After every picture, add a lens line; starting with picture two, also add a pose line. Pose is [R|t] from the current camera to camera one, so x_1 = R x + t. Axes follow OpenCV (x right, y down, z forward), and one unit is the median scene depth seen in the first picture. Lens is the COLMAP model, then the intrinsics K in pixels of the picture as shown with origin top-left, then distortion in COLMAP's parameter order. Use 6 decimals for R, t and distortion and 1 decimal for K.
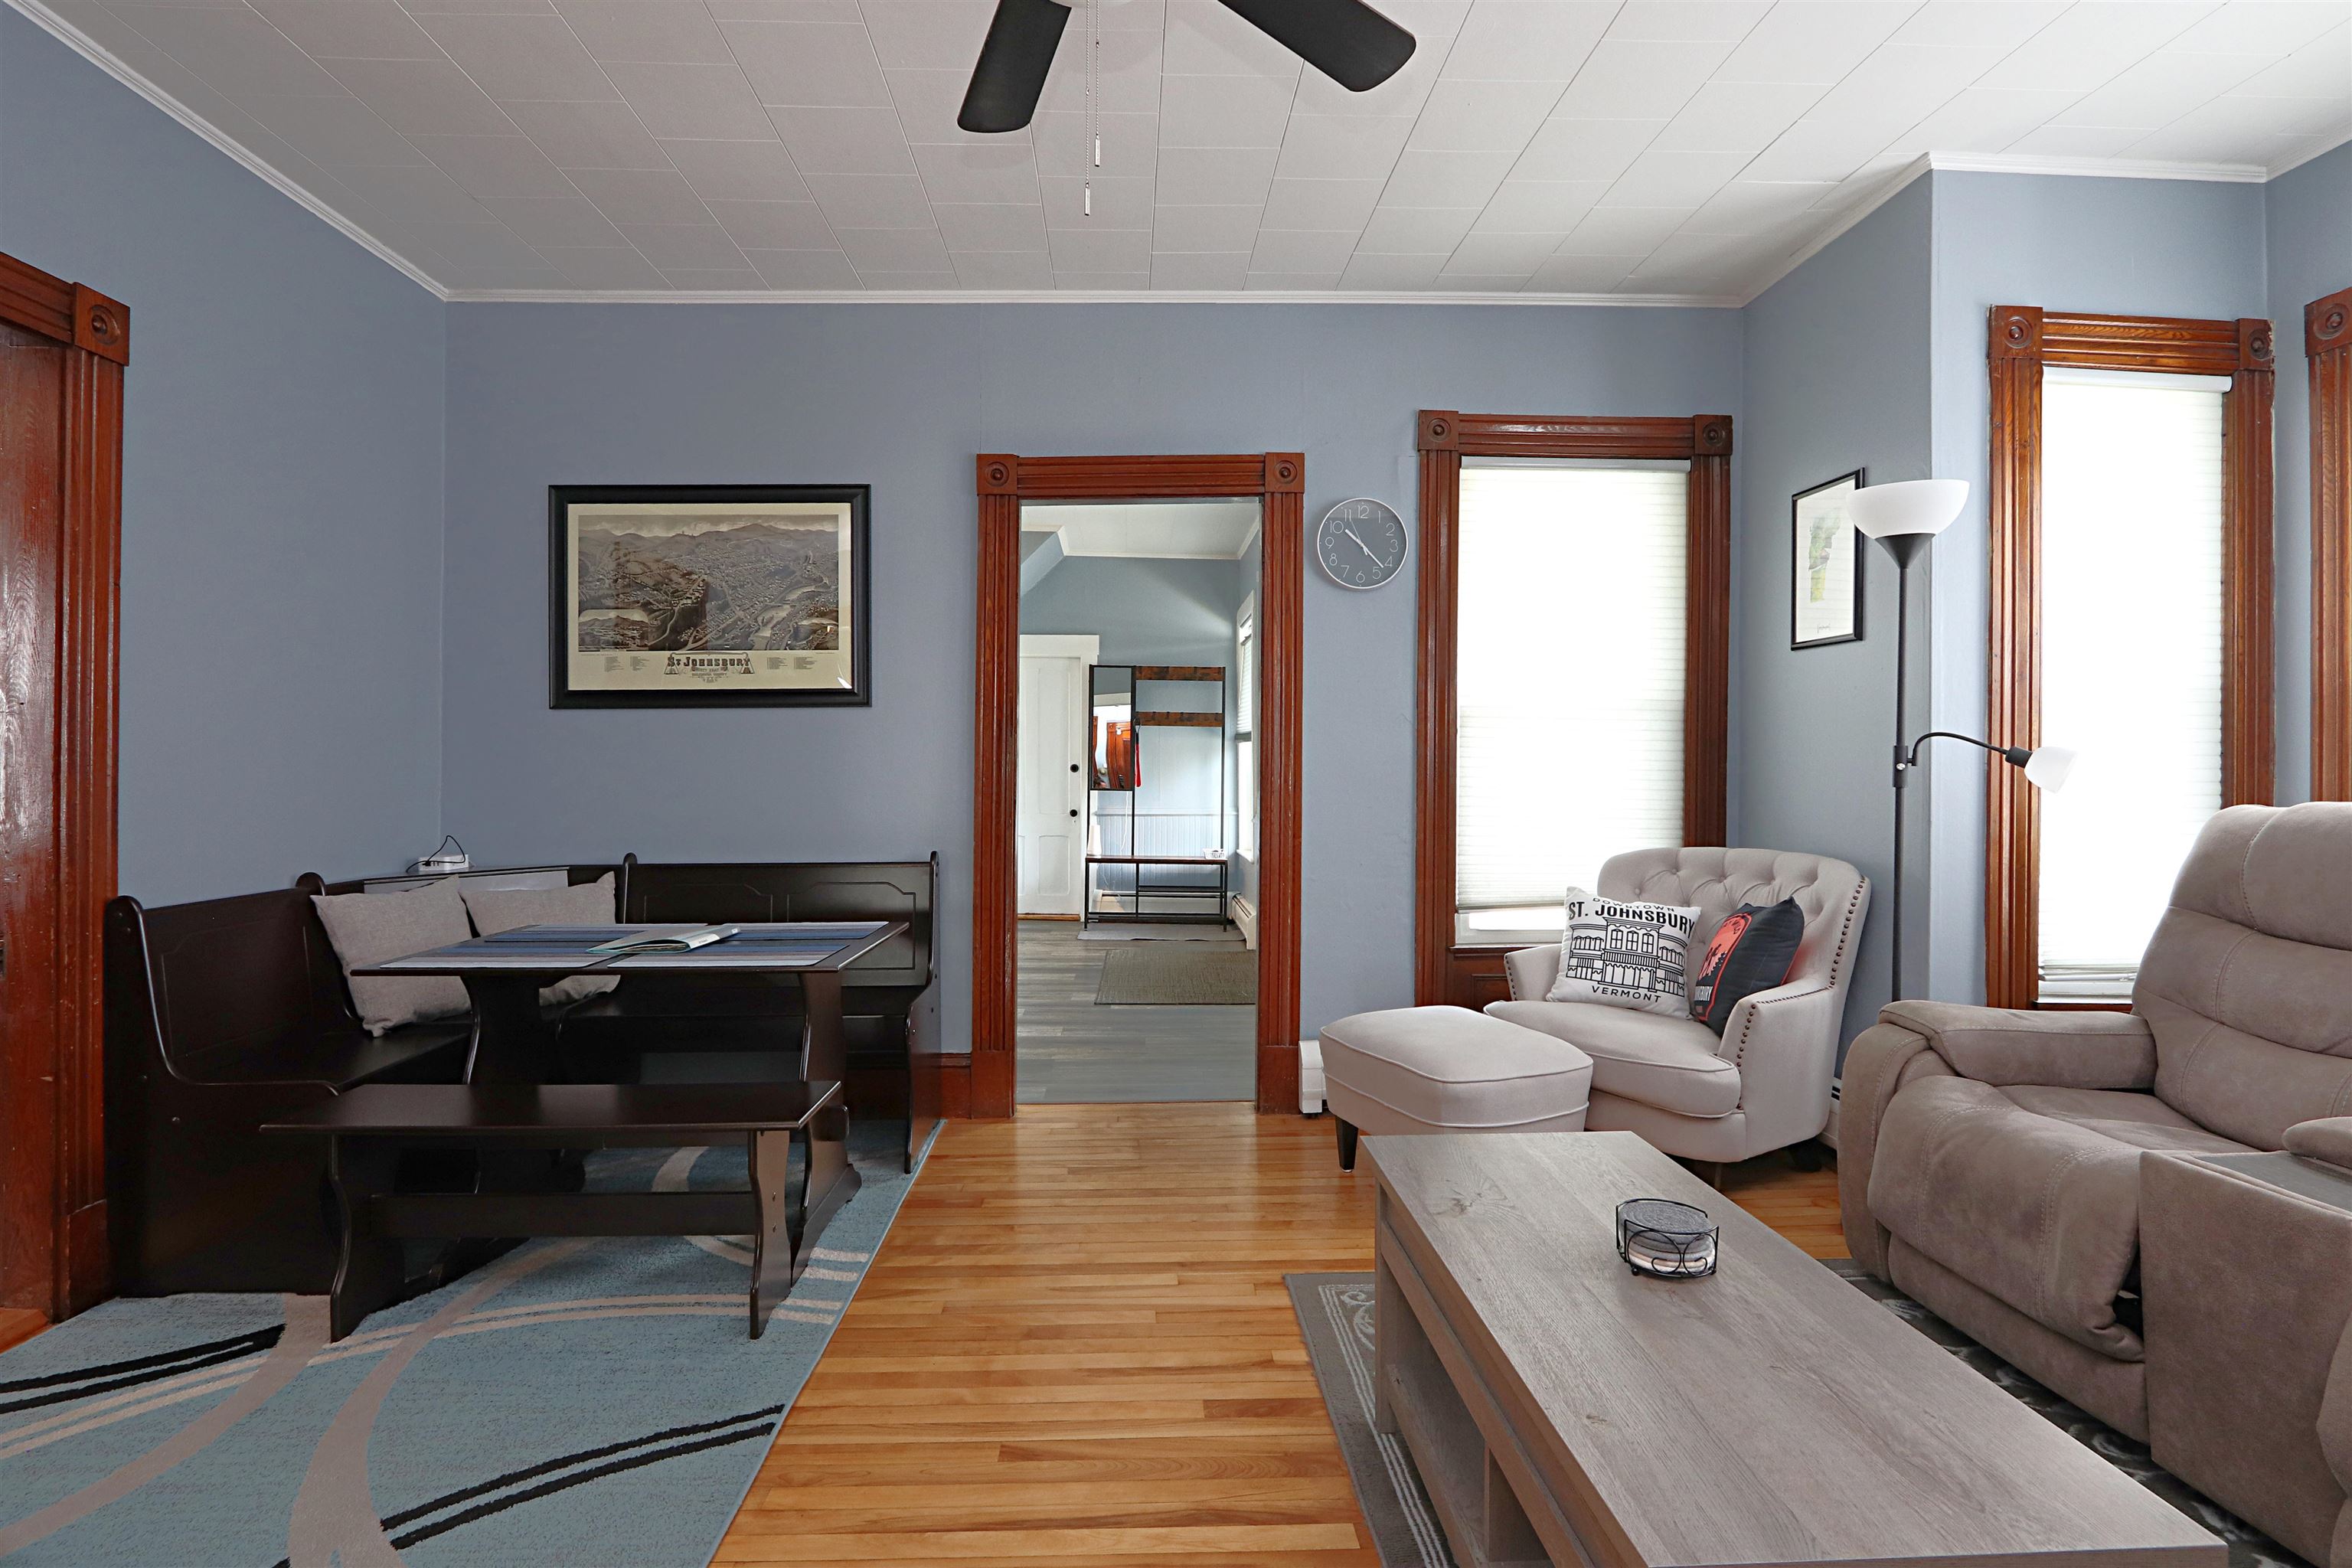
lens RADIAL K [[1121.9, 0, 1171.9], [0, 1121.9, 768.6], [0, 0, 1]] dist [-0.017678, 0.003183]
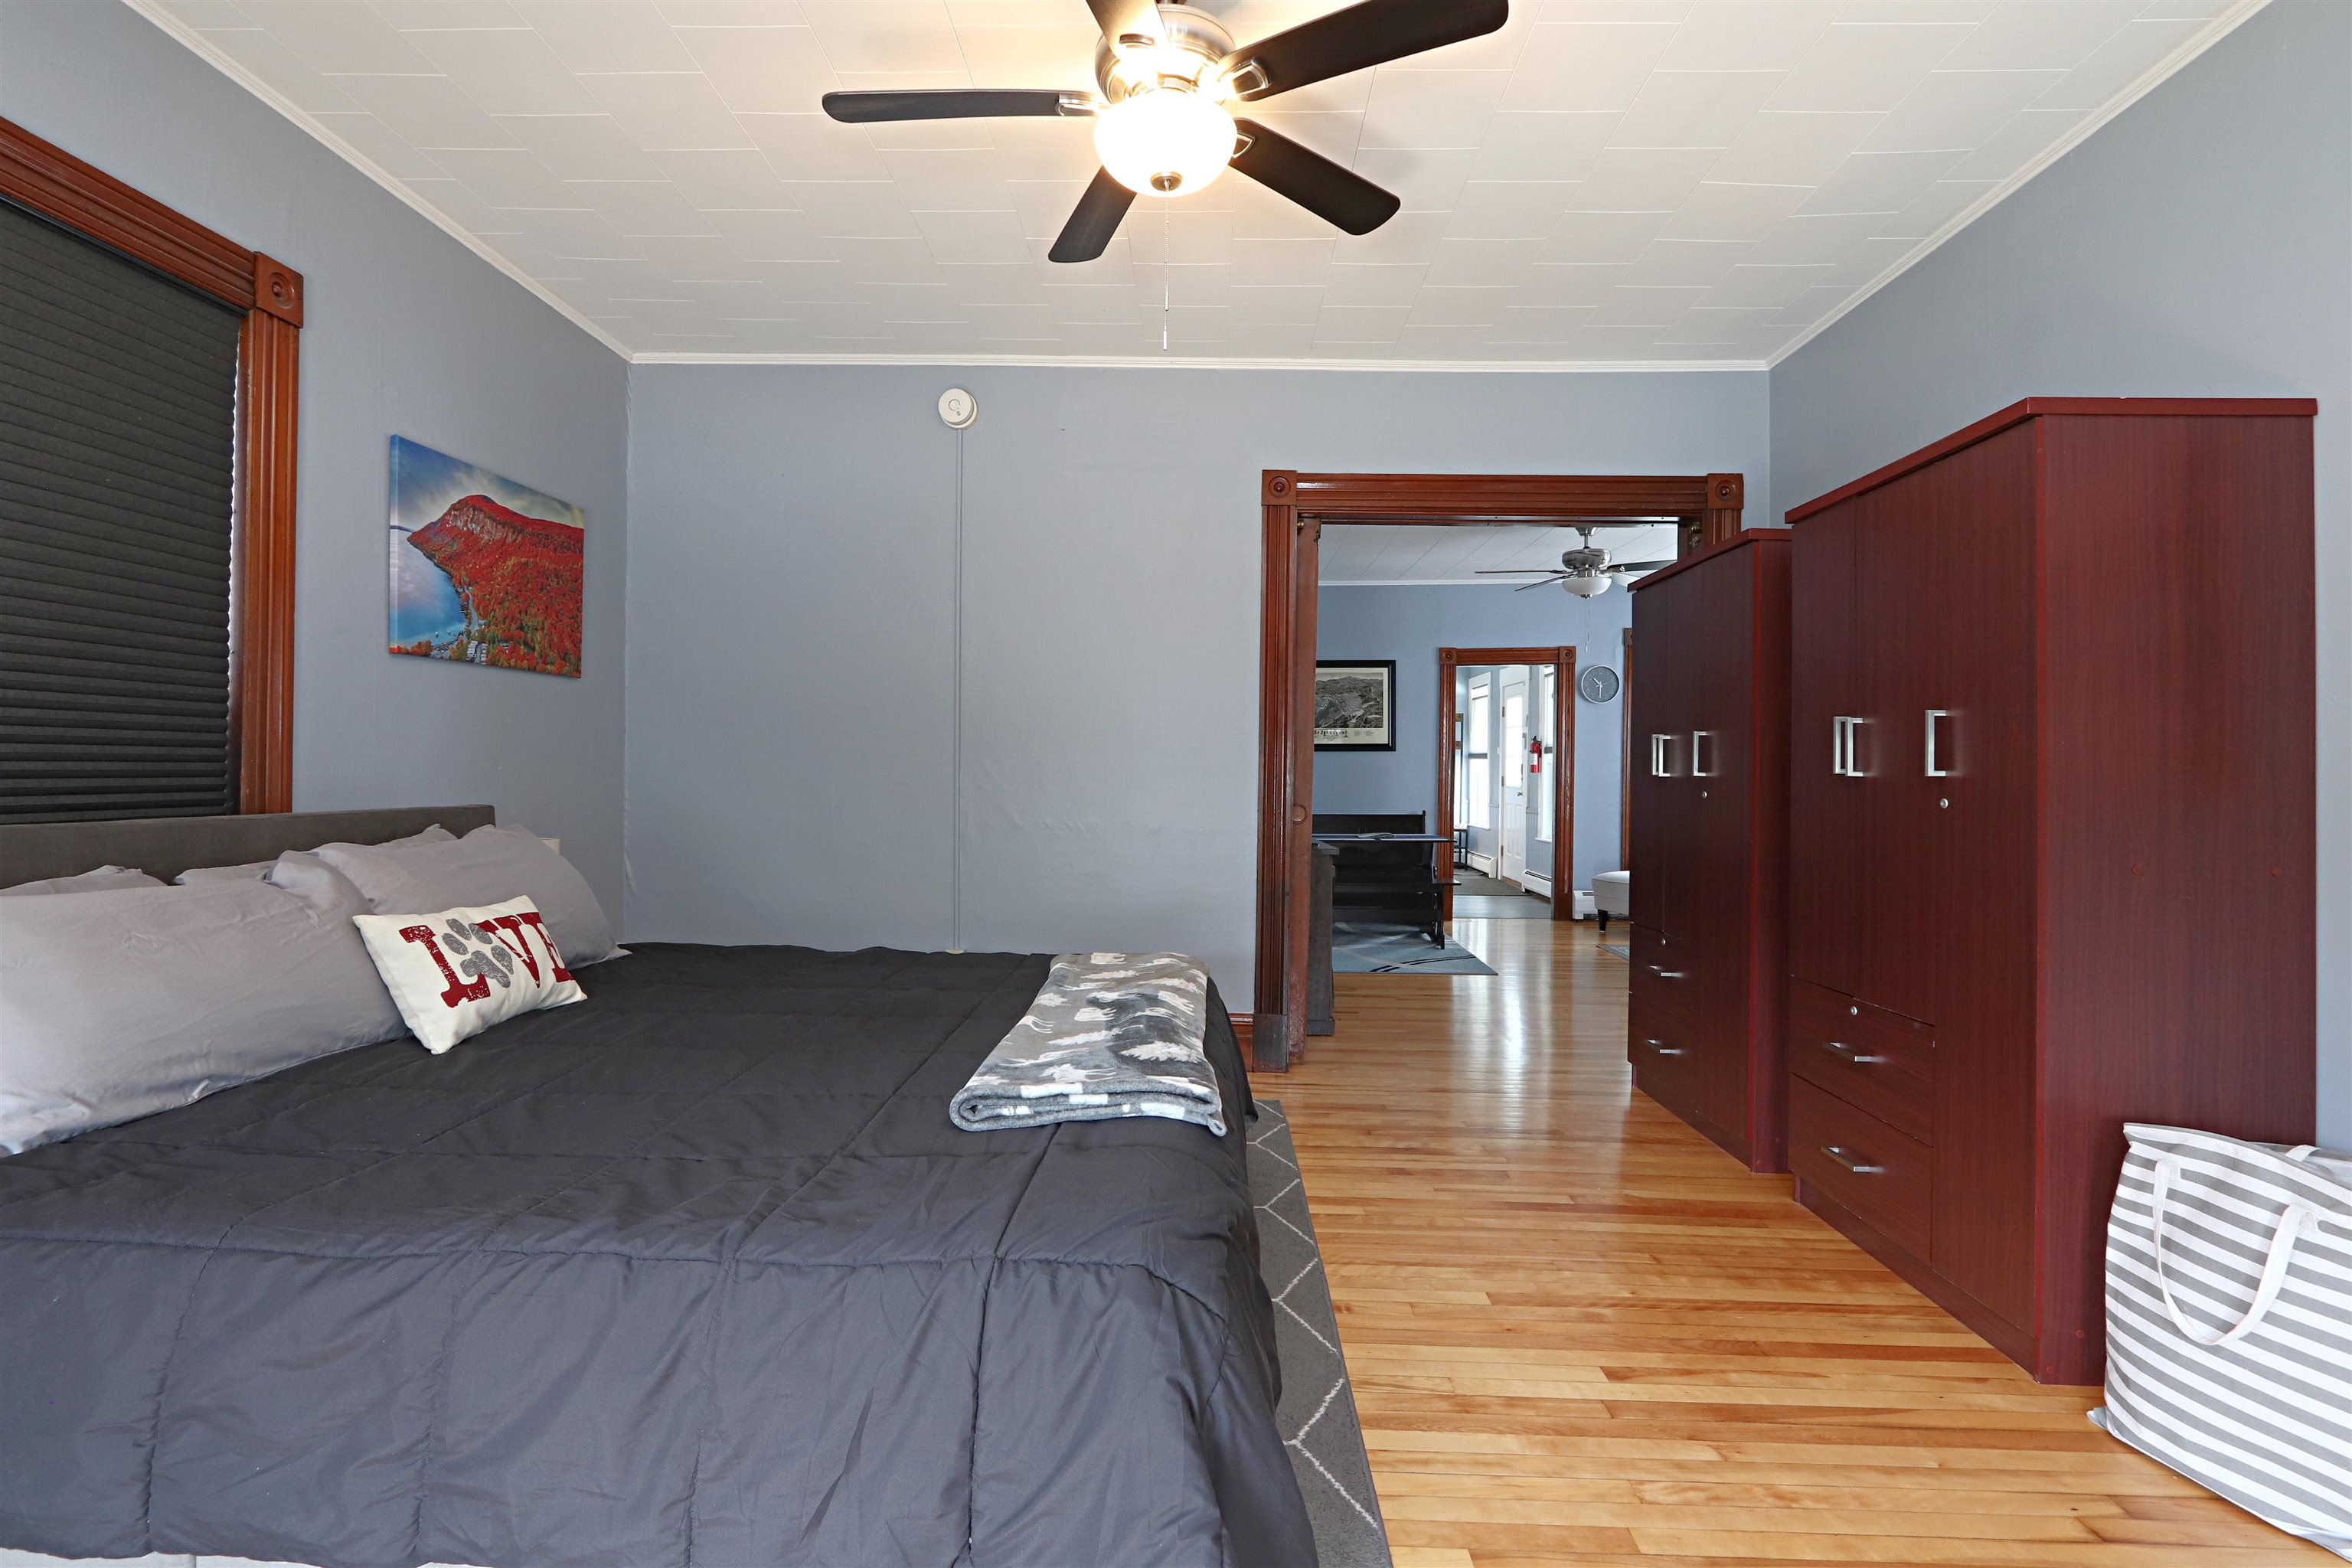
lens RADIAL K [[1086.7, 0, 1173.5], [0, 1086.7, 770.6], [0, 0, 1]] dist [-0.014908, 0.001011]
pose [[0.997185, 0.007259, -0.074622, -0.589465], [-0.007137, 0.999973, 0.001903, -0.013940], [0.074634, -0.001365, 0.997210, -1.437316]]
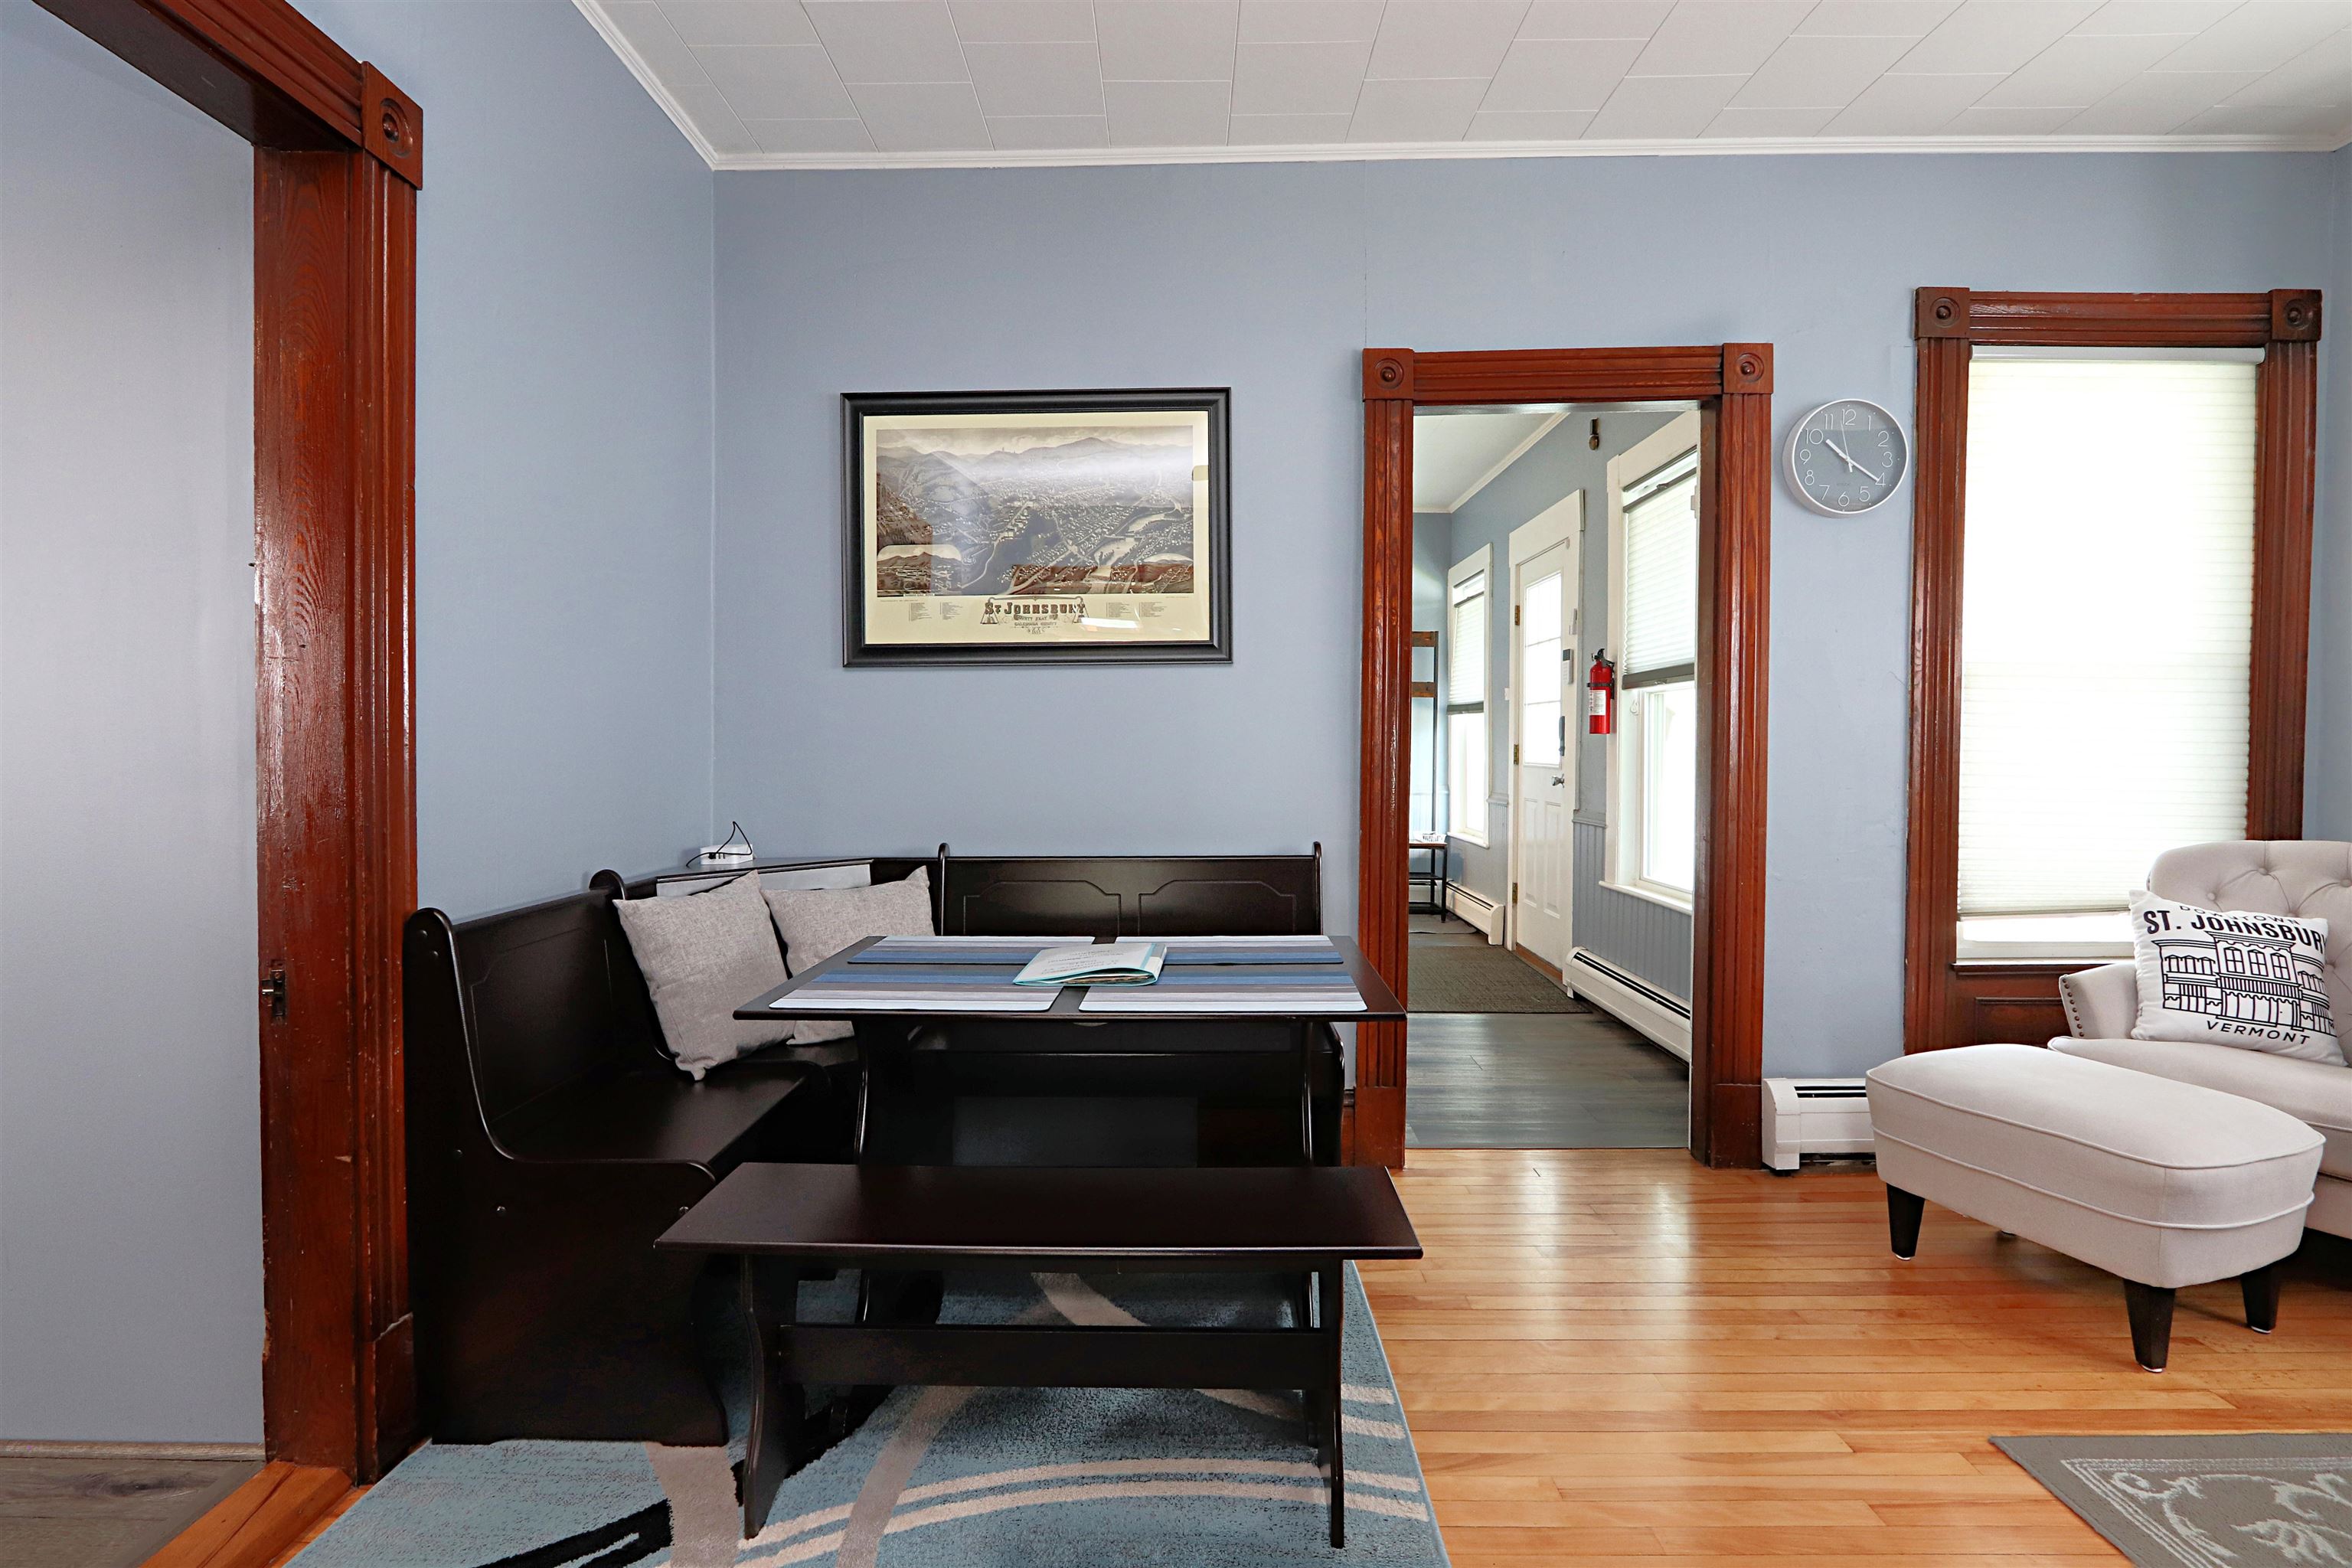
lens RADIAL K [[1121.9, 0, 1171.9], [0, 1121.9, 768.6], [0, 0, 1]] dist [-0.017678, 0.003183]
pose [[0.998807, 0.001370, -0.048809, -0.279738], [-0.000372, 0.999791, 0.020463, 0.004303], [0.048826, -0.020421, 0.998599, 0.190995]]
